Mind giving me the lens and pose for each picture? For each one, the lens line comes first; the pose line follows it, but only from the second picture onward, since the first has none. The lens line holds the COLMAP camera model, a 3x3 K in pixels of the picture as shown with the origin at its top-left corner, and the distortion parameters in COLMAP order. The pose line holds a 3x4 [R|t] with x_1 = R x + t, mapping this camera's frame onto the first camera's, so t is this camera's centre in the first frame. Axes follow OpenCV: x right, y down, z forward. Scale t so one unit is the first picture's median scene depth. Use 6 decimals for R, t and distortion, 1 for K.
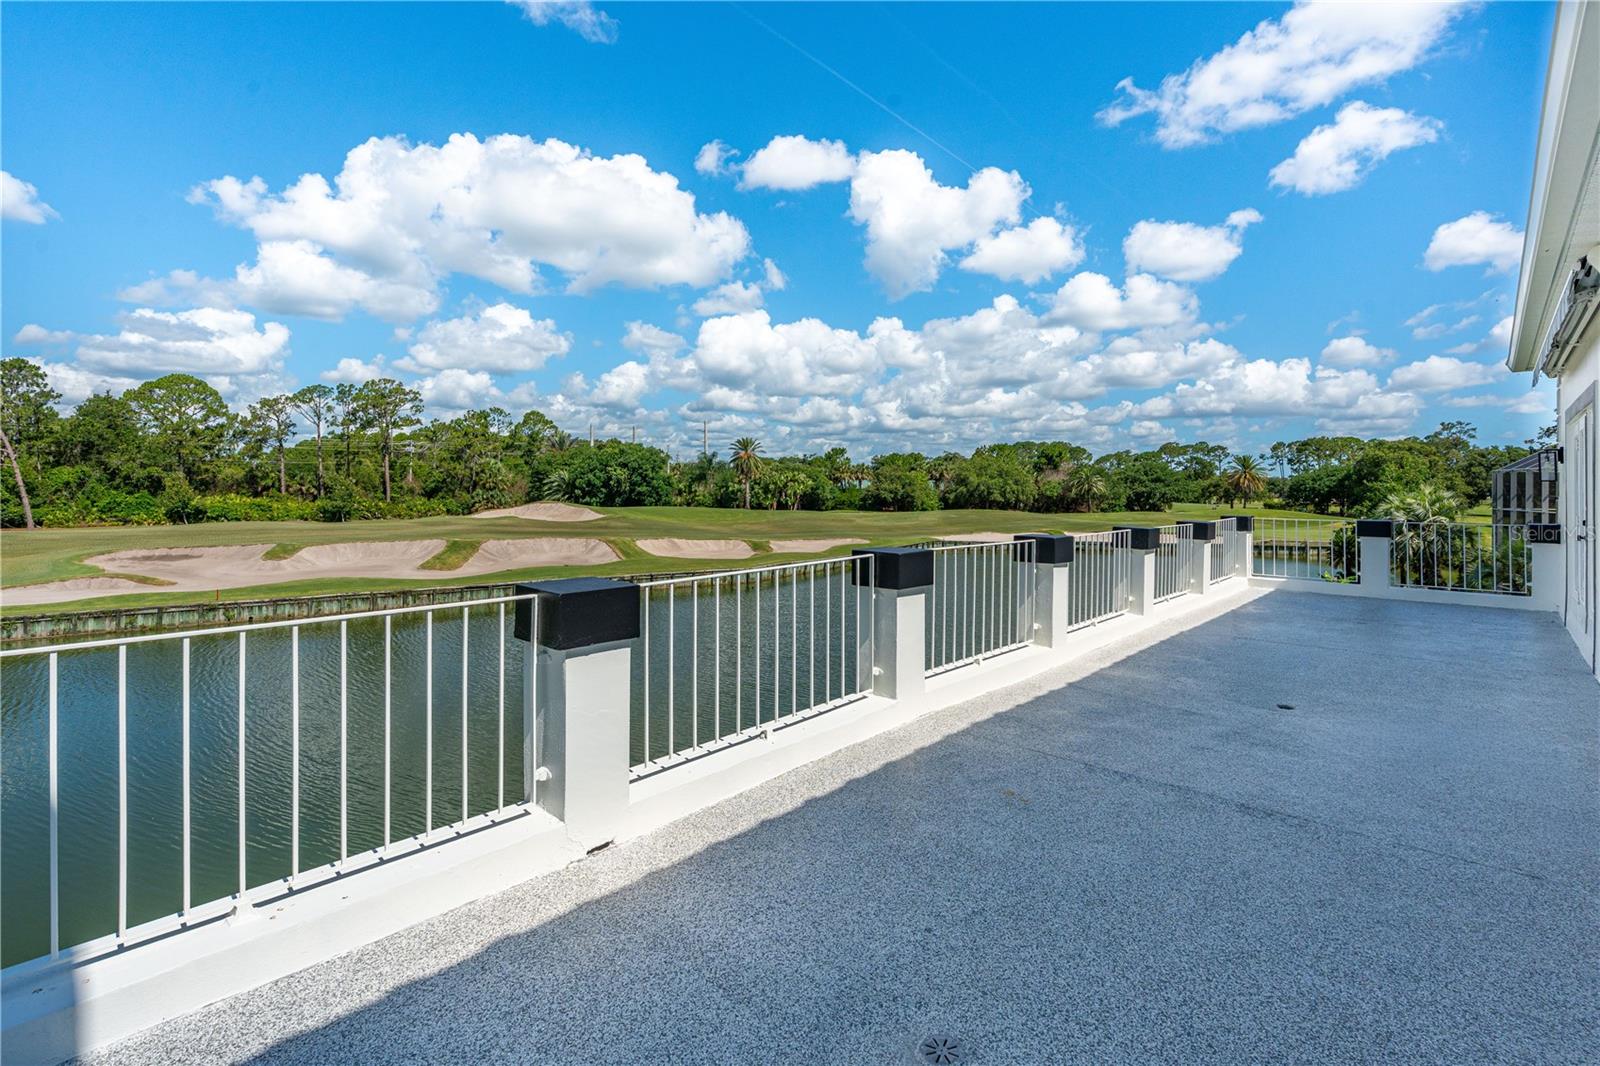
lens RADIAL K [[745.7, 0, 777.3], [0, 745.7, 497.8], [0, 0, 1]] dist [-0.007528, 0.002569]
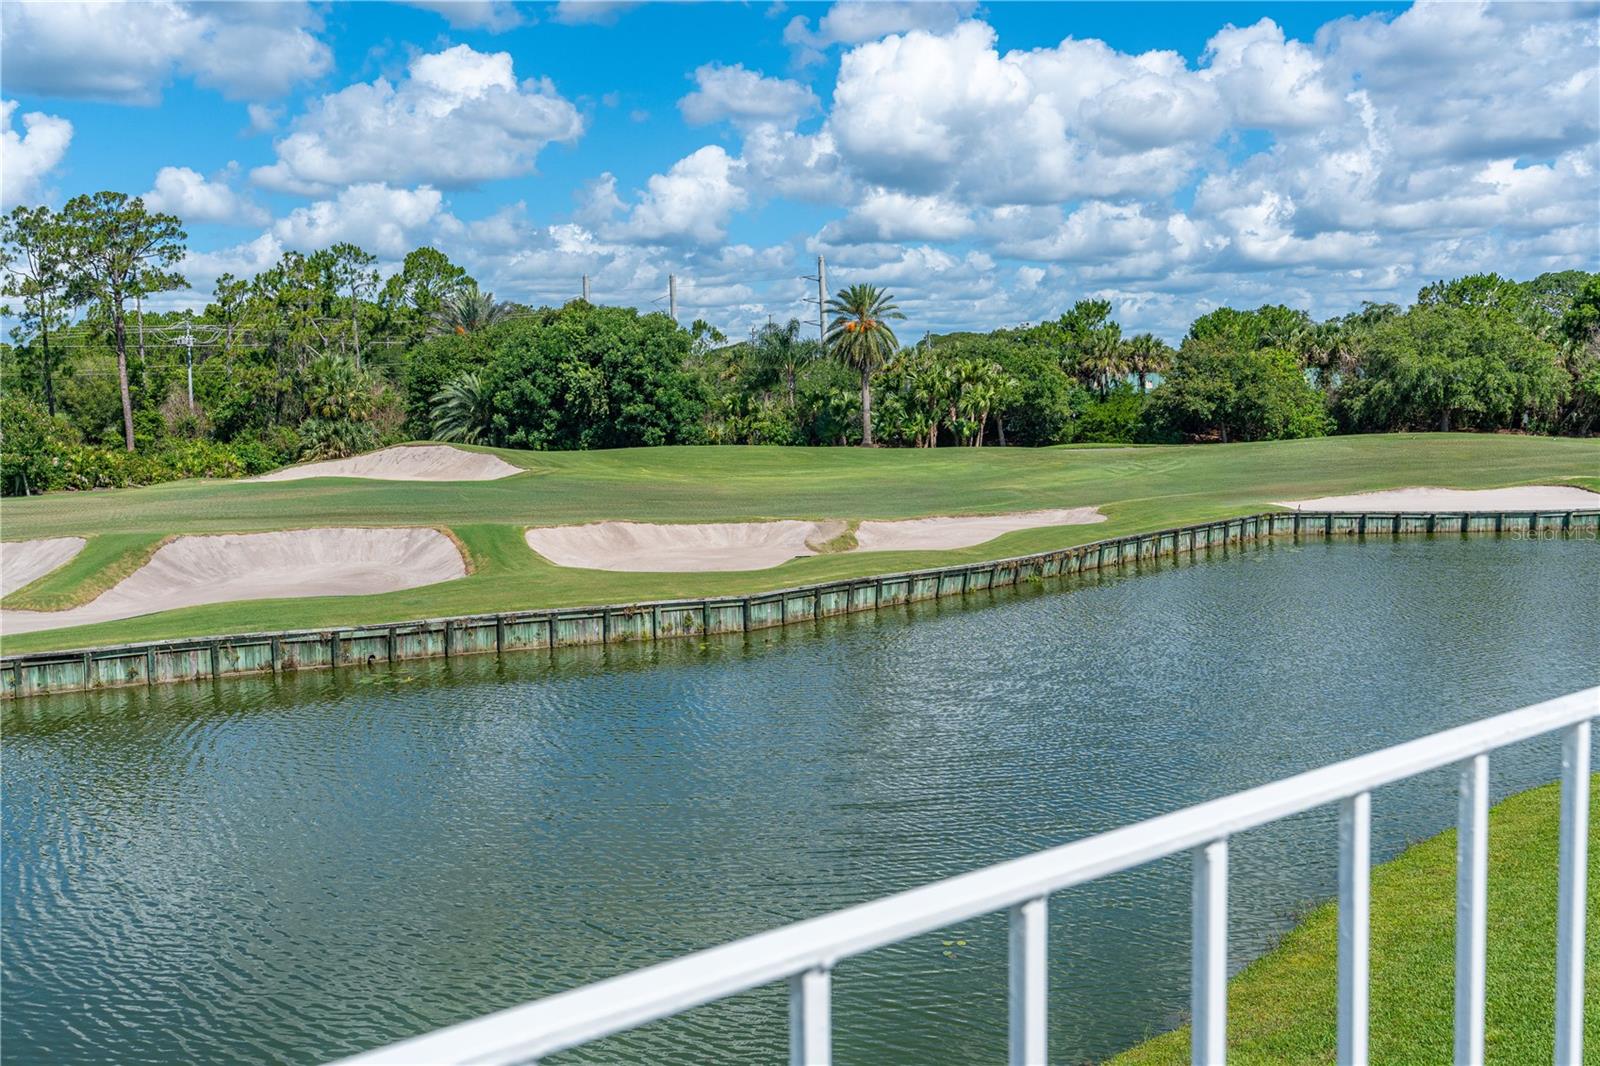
lens RADIAL K [[1534.6, 0, 788.2], [0, 1534.6, 488.7], [0, 0, 1]] dist [0.009011, 0.000000]
pose [[0.988132, -0.022973, -0.151878, 0.043865], [0.029567, 0.998709, 0.041307, 0.000978], [0.150733, -0.045307, 0.987536, 0.073473]]
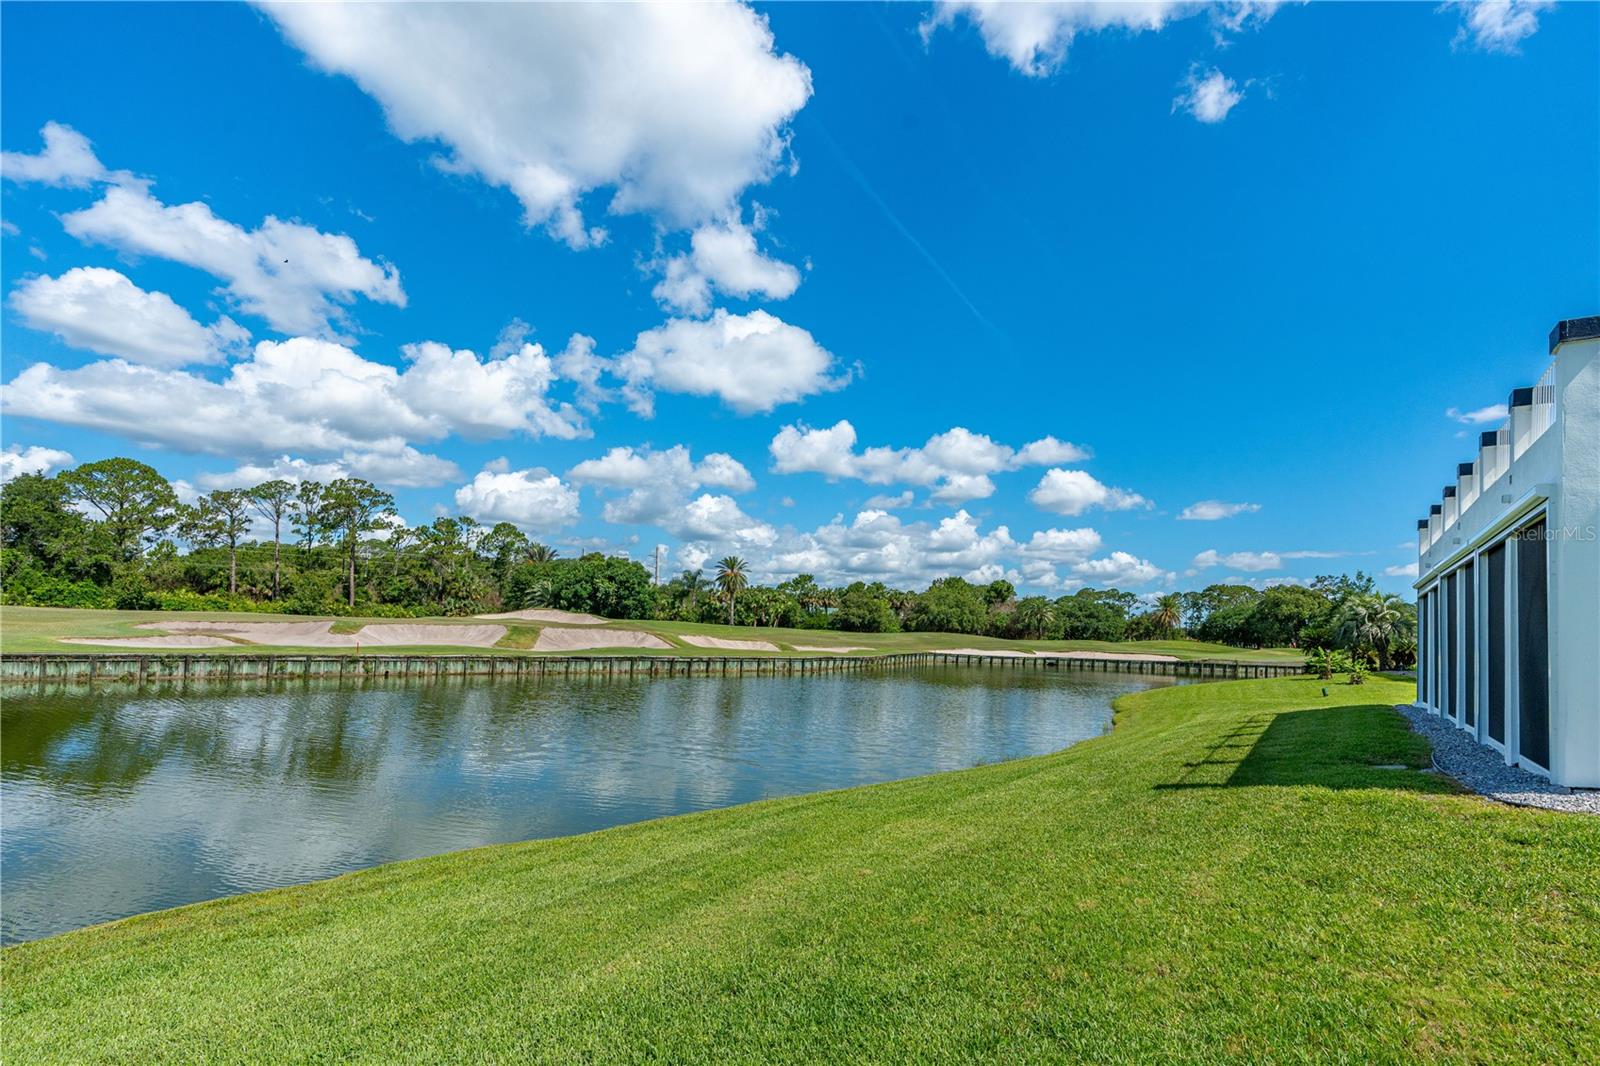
lens RADIAL K [[745.7, 0, 808.2], [0, 745.7, 614.7], [0, 0, 1]] dist [-0.007528, 0.002569]
pose [[0.987571, 0.036109, 0.152971, -0.080040], [-0.031230, 0.998928, -0.034180, 0.027280], [-0.154041, 0.028978, 0.987639, -0.033162]]
